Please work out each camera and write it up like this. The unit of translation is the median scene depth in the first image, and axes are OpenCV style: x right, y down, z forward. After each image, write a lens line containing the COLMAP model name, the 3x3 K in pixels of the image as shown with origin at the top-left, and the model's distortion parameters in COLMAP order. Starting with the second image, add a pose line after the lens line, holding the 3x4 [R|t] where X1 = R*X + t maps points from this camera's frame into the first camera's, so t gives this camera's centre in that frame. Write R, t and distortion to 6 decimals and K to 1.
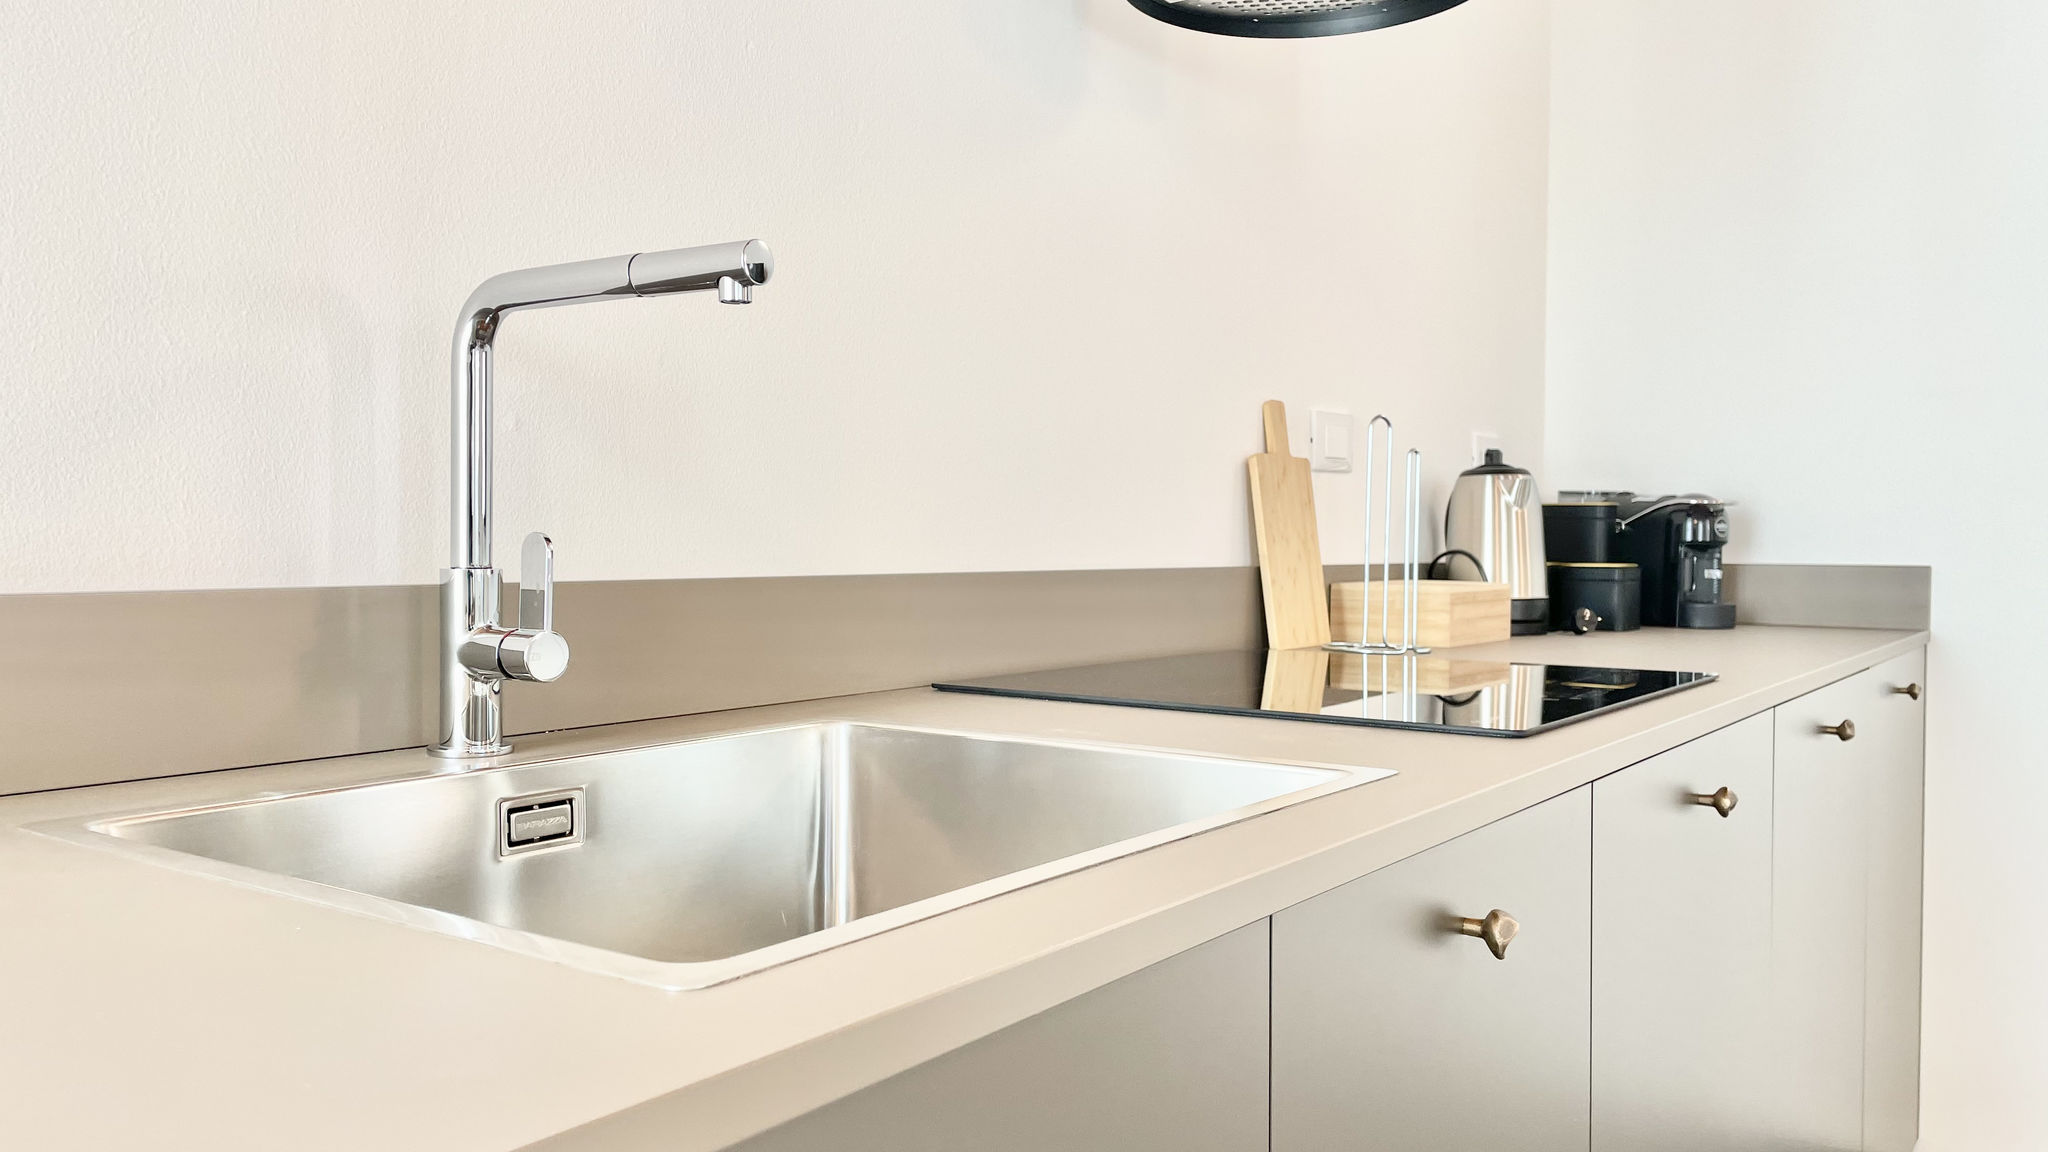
lens RADIAL K [[1547.0, 0, 1029.5], [0, 1547.0, 565.4], [0, 0, 1]] dist [0.118951, -0.156854]
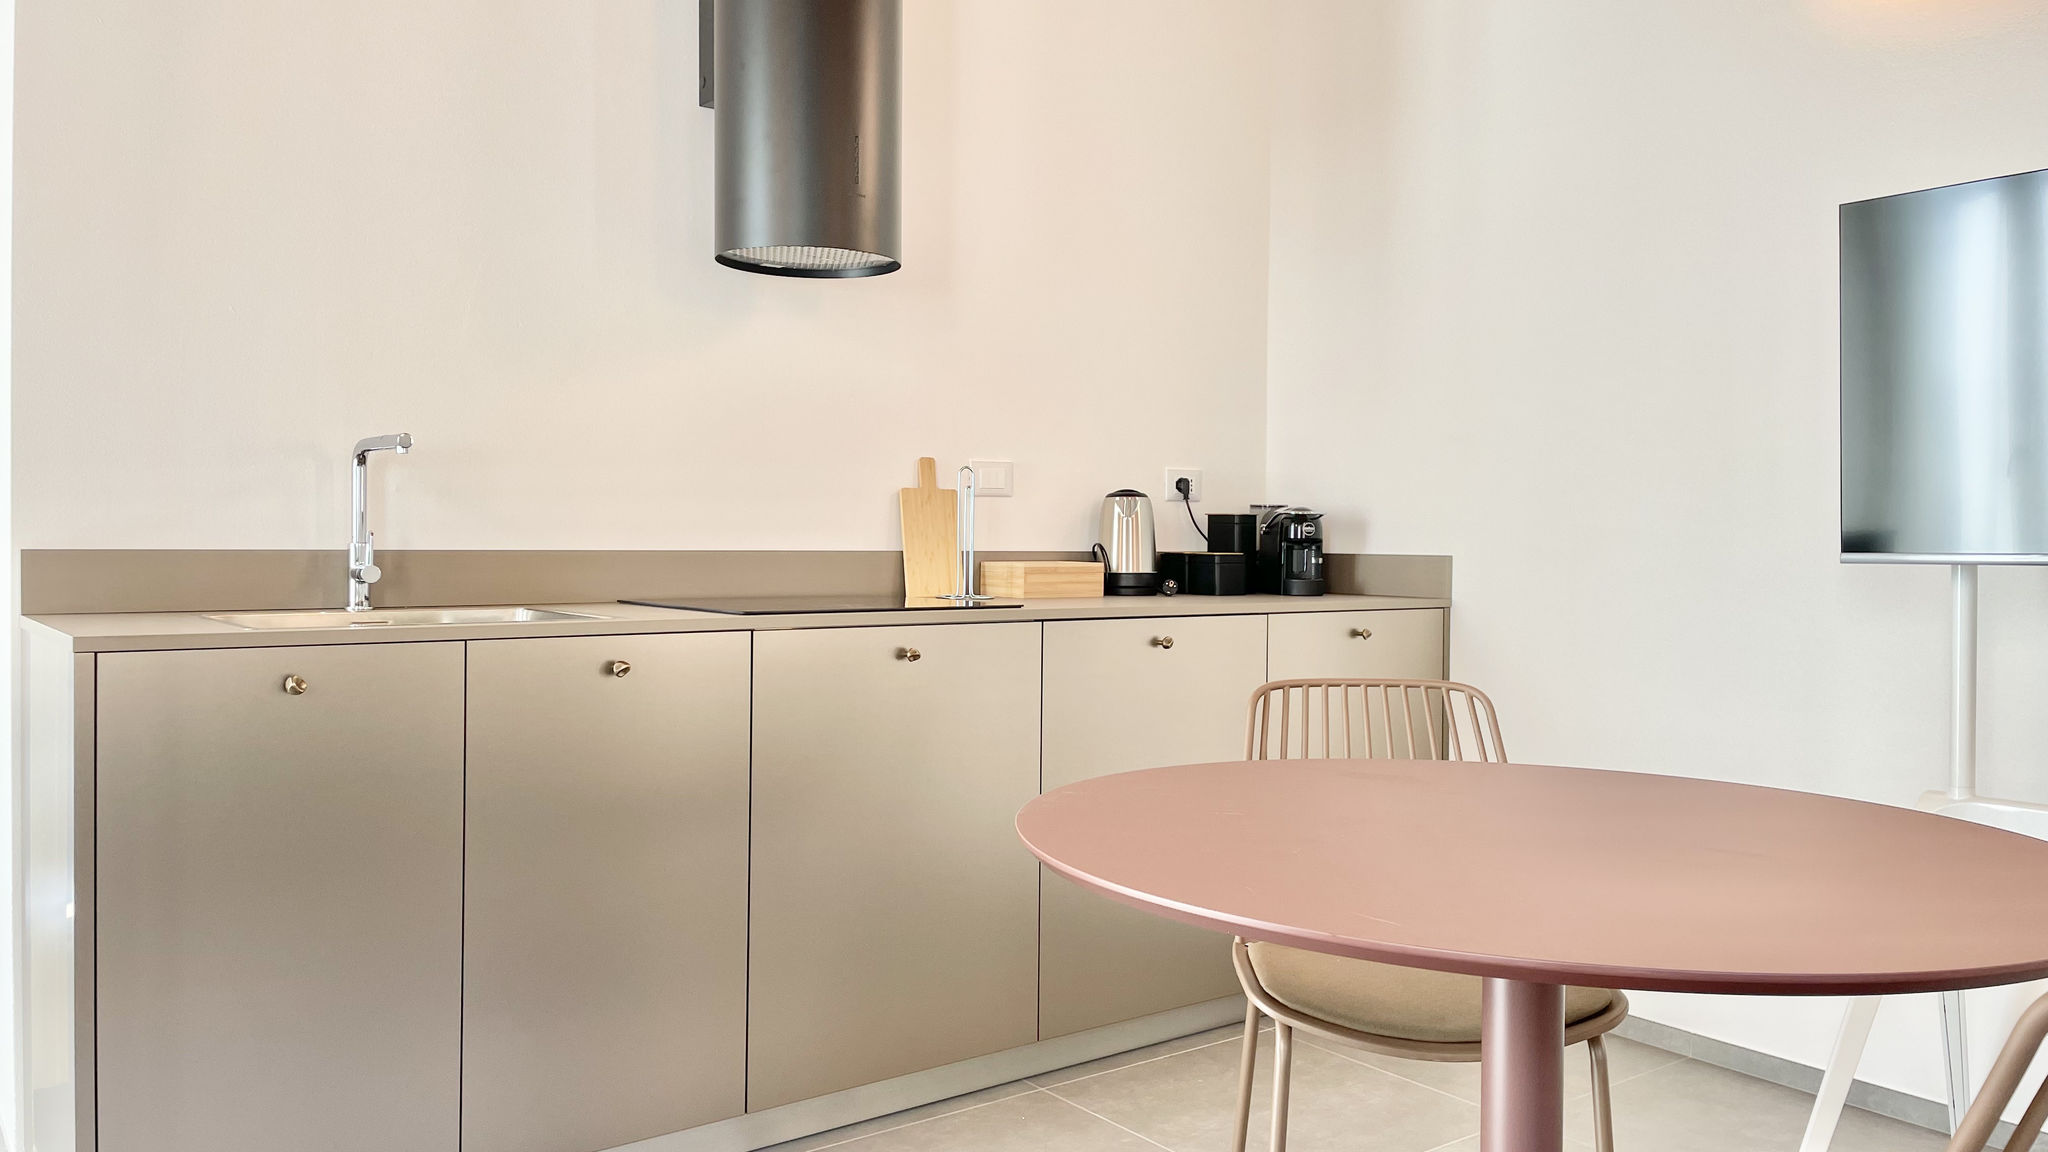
lens RADIAL K [[1547.0, 0, 1029.5], [0, 1547.0, 565.4], [0, 0, 1]] dist [0.118951, -0.156854]
pose [[0.960343, 0.011420, -0.278588, 0.626769], [-0.009931, 0.999928, 0.006755, 0.003315], [0.278645, -0.003720, 0.960387, -0.541686]]
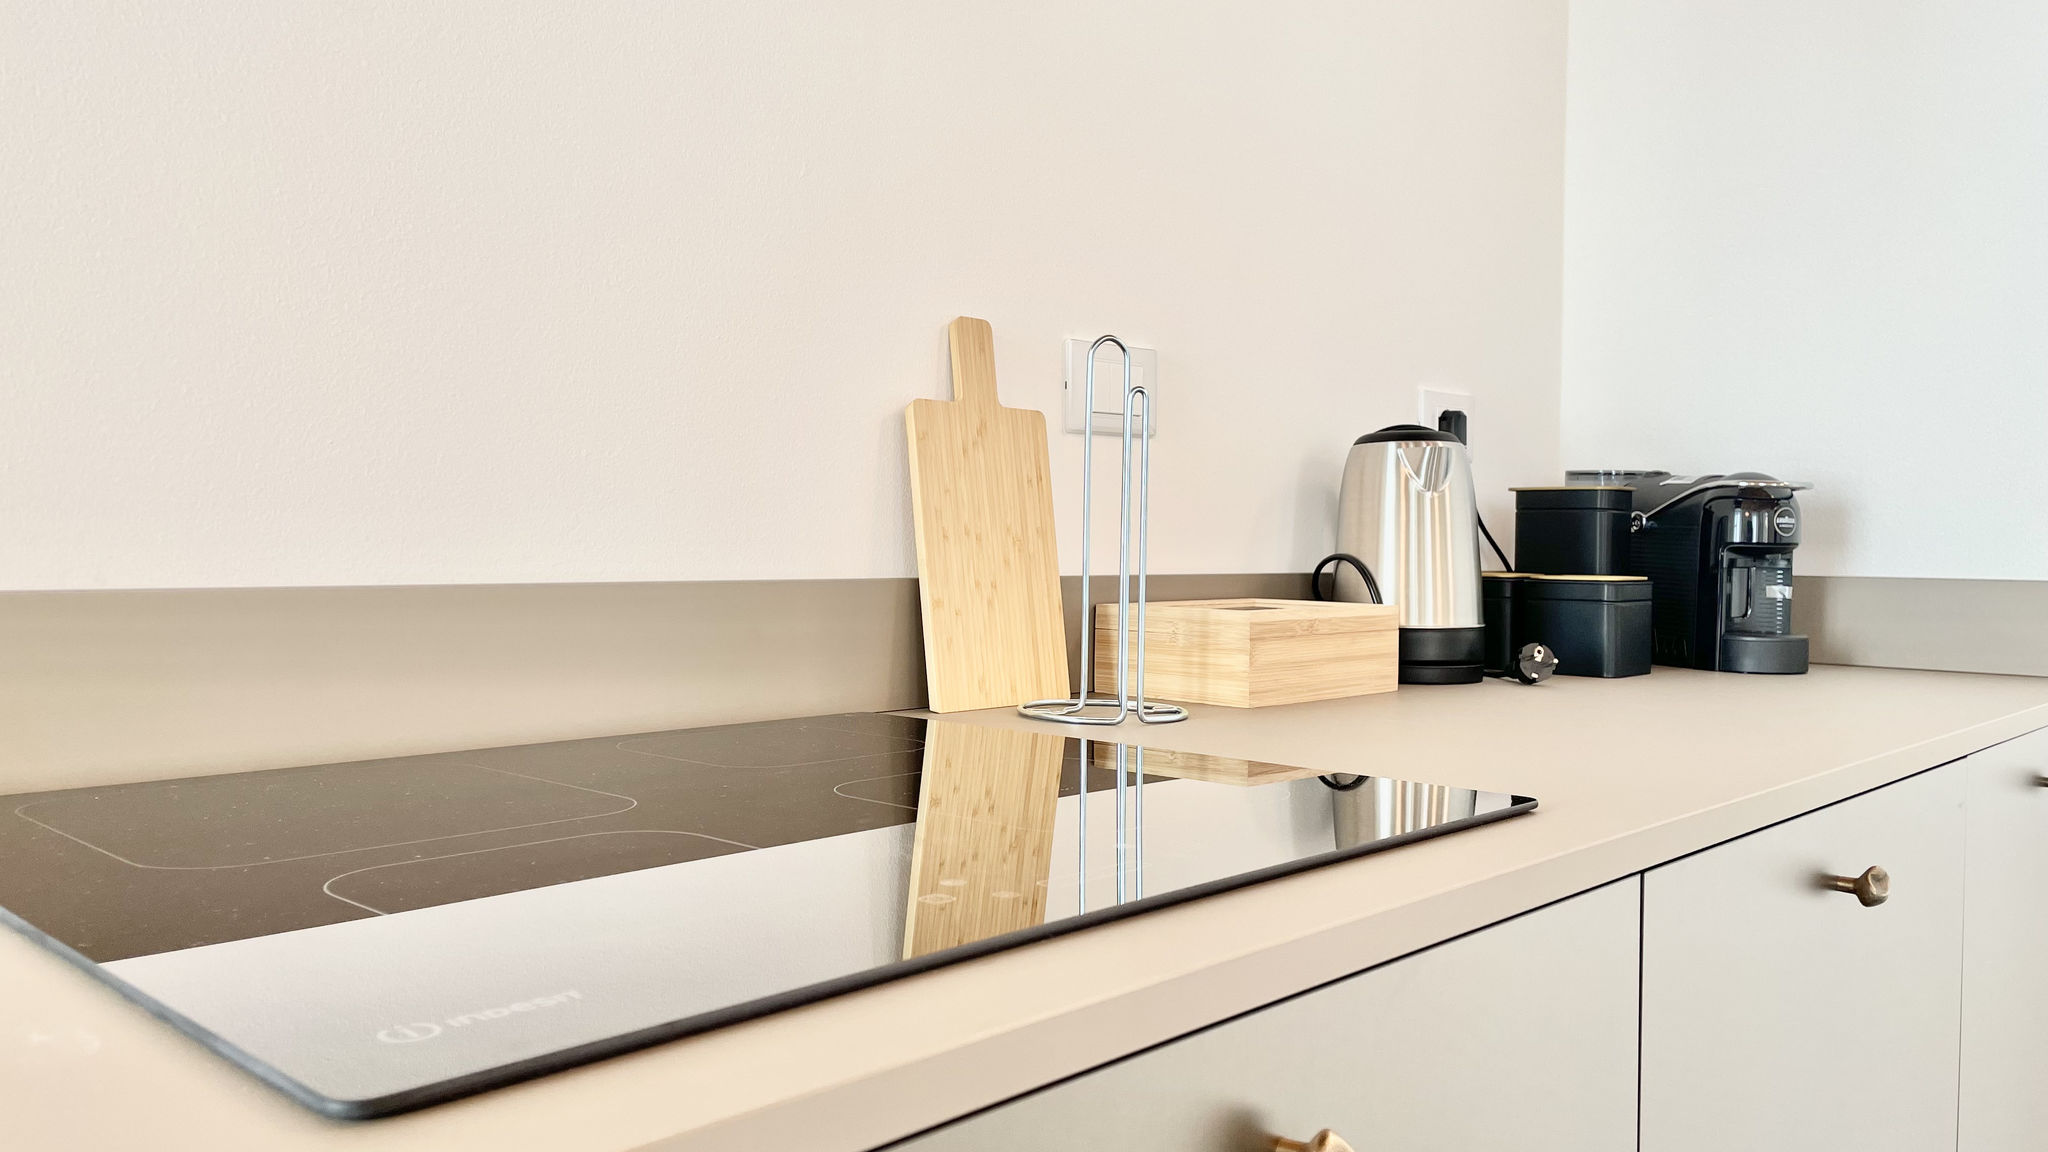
lens RADIAL K [[1547.0, 0, 1029.5], [0, 1547.0, 565.4], [0, 0, 1]] dist [0.118951, -0.156854]
pose [[0.991148, 0.007412, -0.132554, 0.219435], [-0.007276, 0.999972, 0.001506, -0.004708], [0.132562, -0.000529, 0.991175, 0.305057]]
